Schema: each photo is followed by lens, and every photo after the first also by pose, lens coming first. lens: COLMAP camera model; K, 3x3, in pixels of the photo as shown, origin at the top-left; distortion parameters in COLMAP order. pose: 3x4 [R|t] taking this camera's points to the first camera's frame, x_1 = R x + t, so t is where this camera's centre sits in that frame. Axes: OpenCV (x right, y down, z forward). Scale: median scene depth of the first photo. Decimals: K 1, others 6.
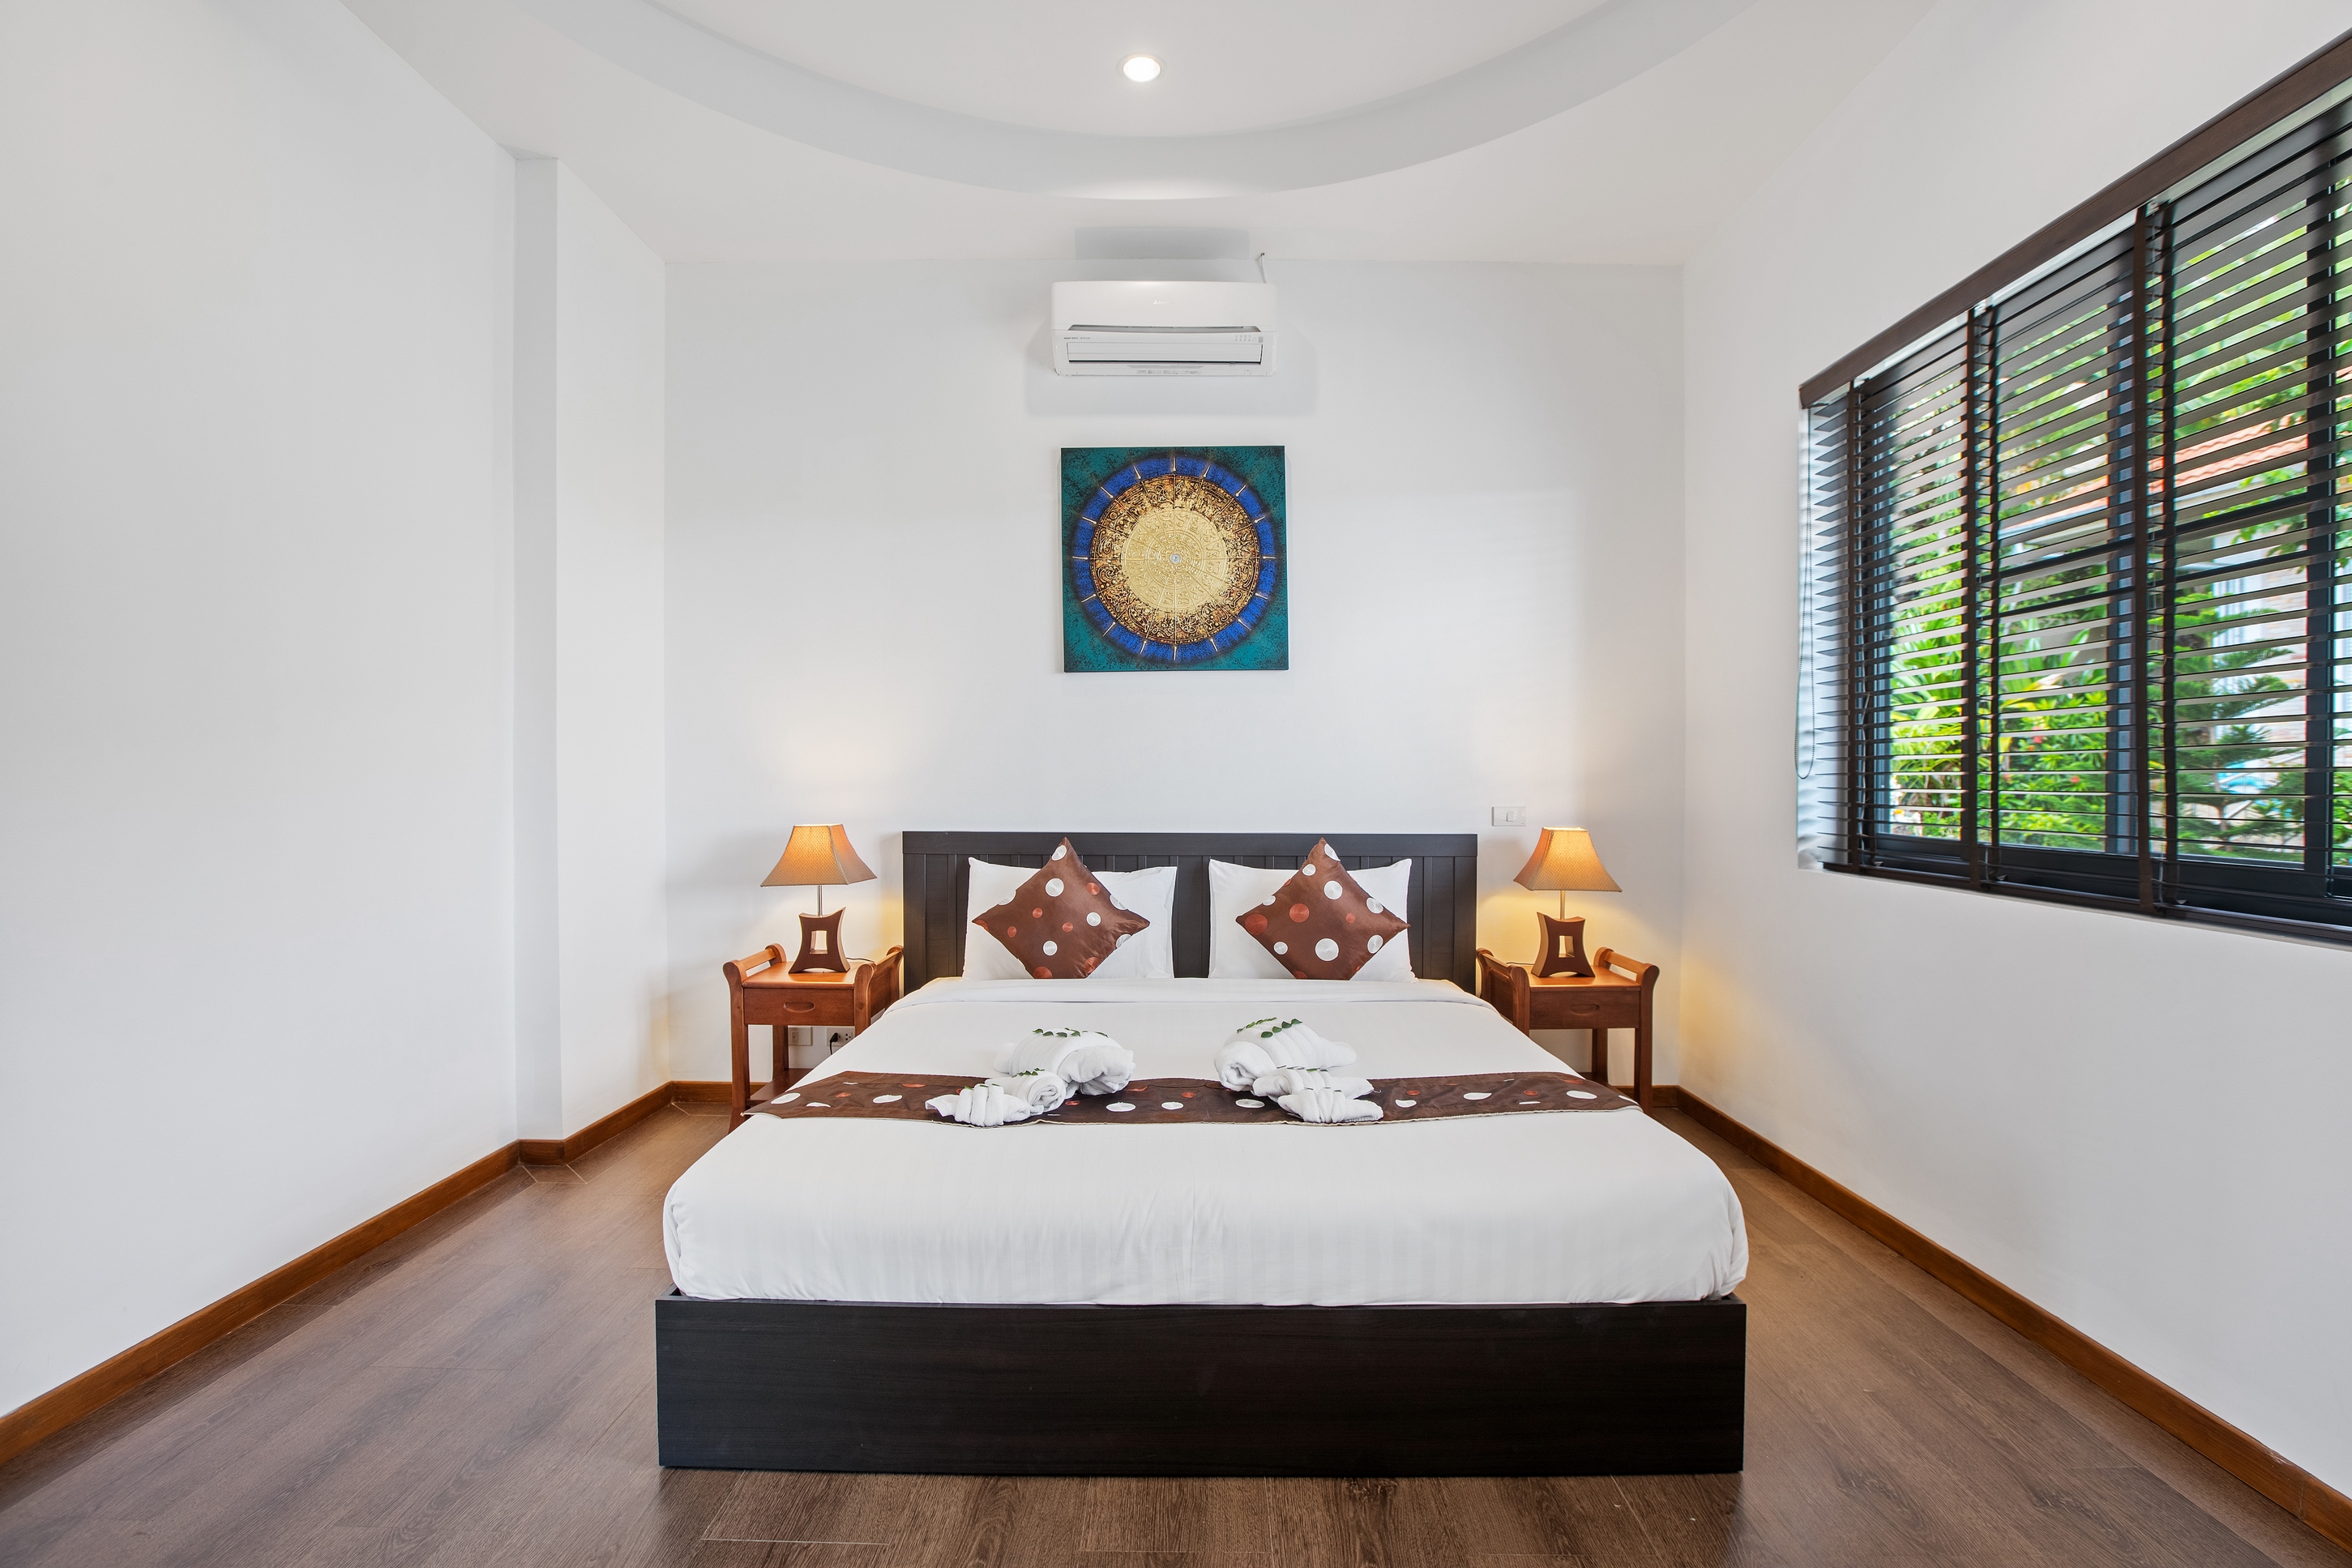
lens RADIAL K [[1035.1, 0, 1198.4], [0, 1035.1, 780.9], [0, 0, 1]] dist [-0.038461, 0.011970]
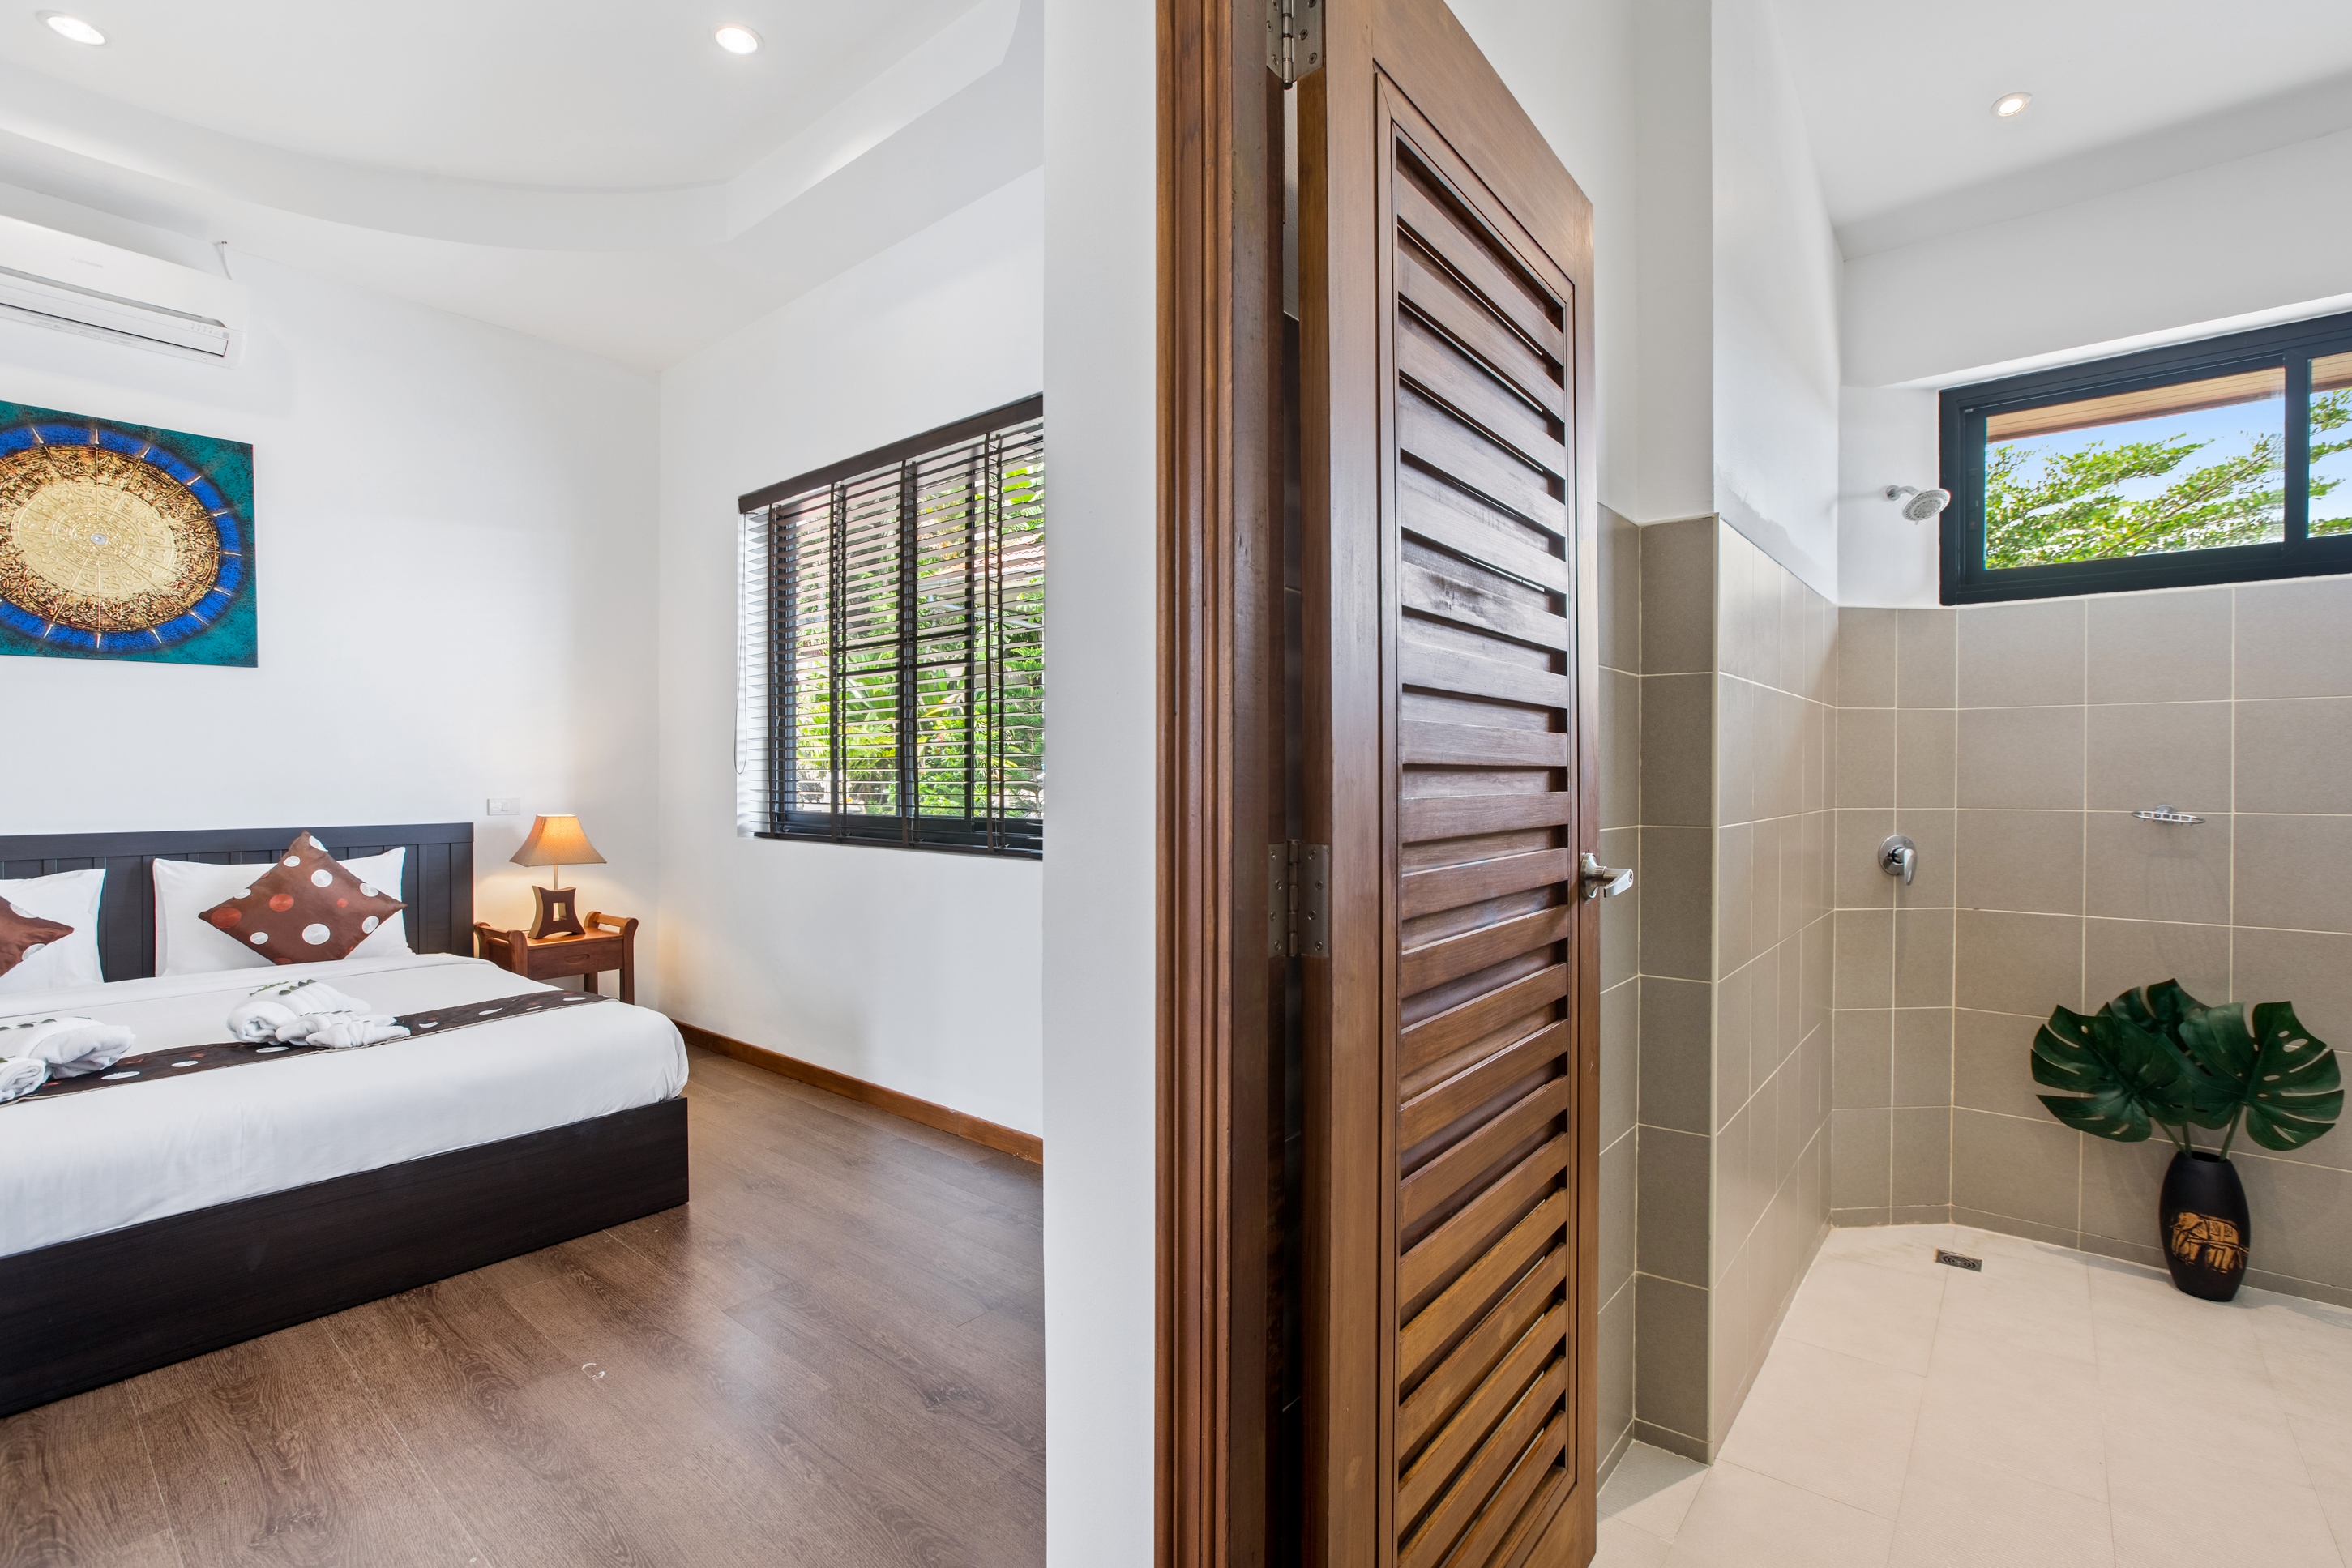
lens RADIAL K [[1035.1, 0, 1198.4], [0, 1035.1, 780.9], [0, 0, 1]] dist [-0.038461, 0.011970]
pose [[0.617089, -0.007419, 0.786858, -0.134576], [0.003358, 0.999971, 0.006794, 0.000157], [-0.786886, -0.001550, 0.617097, -0.365358]]
